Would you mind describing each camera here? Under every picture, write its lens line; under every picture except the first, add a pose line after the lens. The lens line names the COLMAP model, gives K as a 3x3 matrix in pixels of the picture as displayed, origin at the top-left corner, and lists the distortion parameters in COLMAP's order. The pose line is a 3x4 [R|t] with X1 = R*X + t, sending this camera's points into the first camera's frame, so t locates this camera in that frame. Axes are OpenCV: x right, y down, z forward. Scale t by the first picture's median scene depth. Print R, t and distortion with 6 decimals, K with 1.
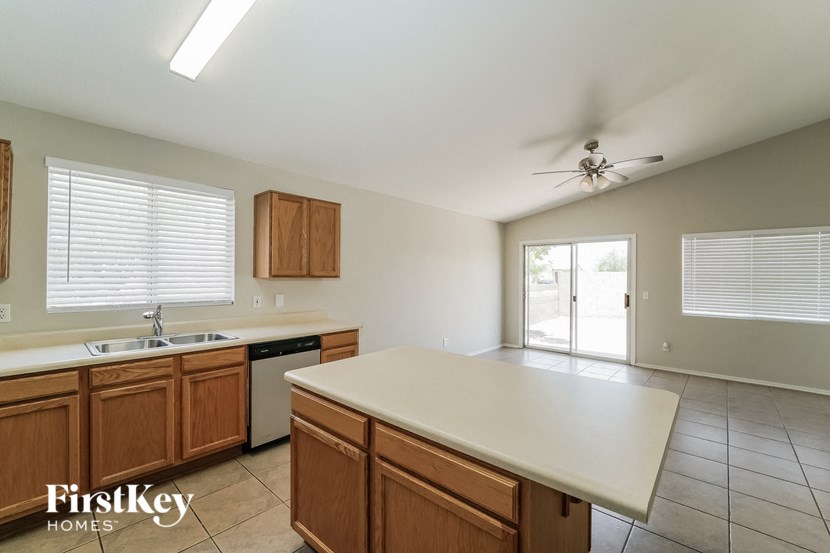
lens RADIAL K [[350.8, 0, 409.2], [0, 350.8, 273.4], [0, 0, 1]] dist [-0.015930, -0.000097]
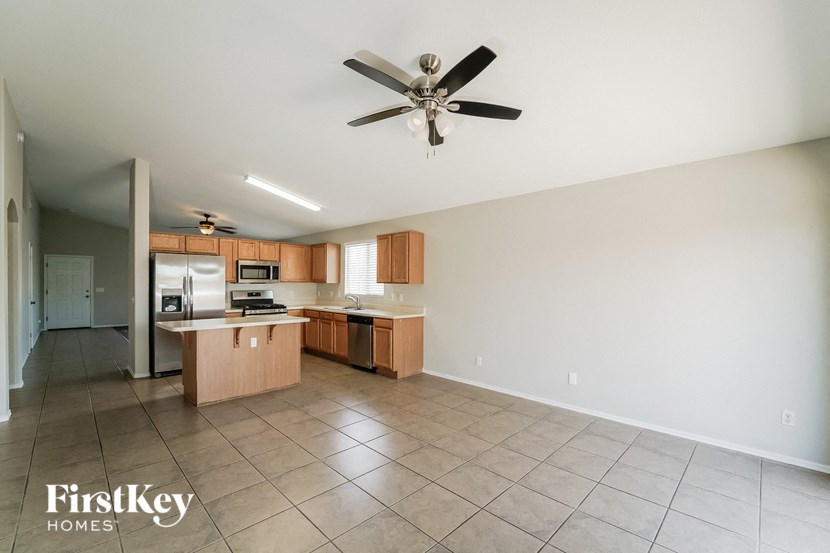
lens RADIAL K [[350.8, 0, 411.7], [0, 350.8, 283.7], [0, 0, 1]] dist [-0.015930, -0.000097]
pose [[-0.048379, -0.004833, -0.998817, 1.525692], [0.002992, 0.999983, -0.004984, 0.025167], [0.998825, -0.003229, -0.048364, 1.355202]]
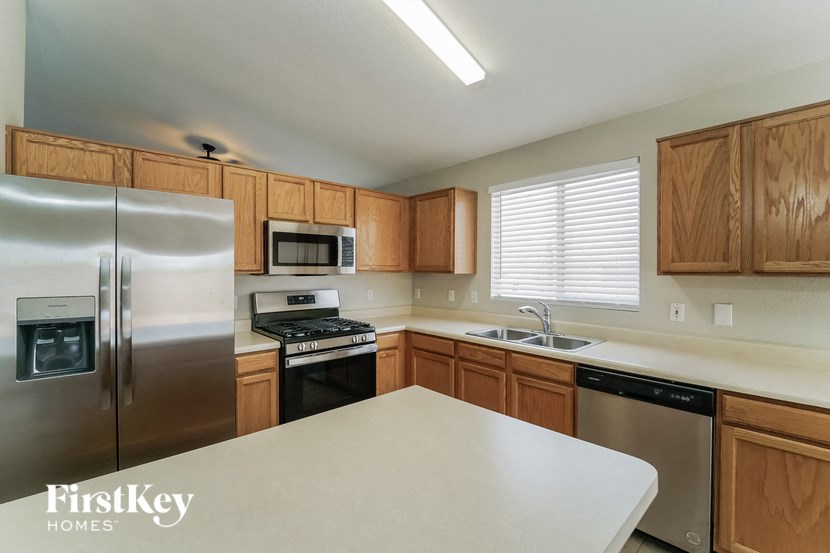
lens RADIAL K [[350.8, 0, 413.7], [0, 350.8, 270.5], [0, 0, 1]] dist [-0.015930, -0.000097]
pose [[-0.099840, -0.008888, -0.994964, 0.300714], [0.005903, 0.999937, -0.009525, 0.007297], [0.994986, -0.006824, -0.099781, 0.656014]]
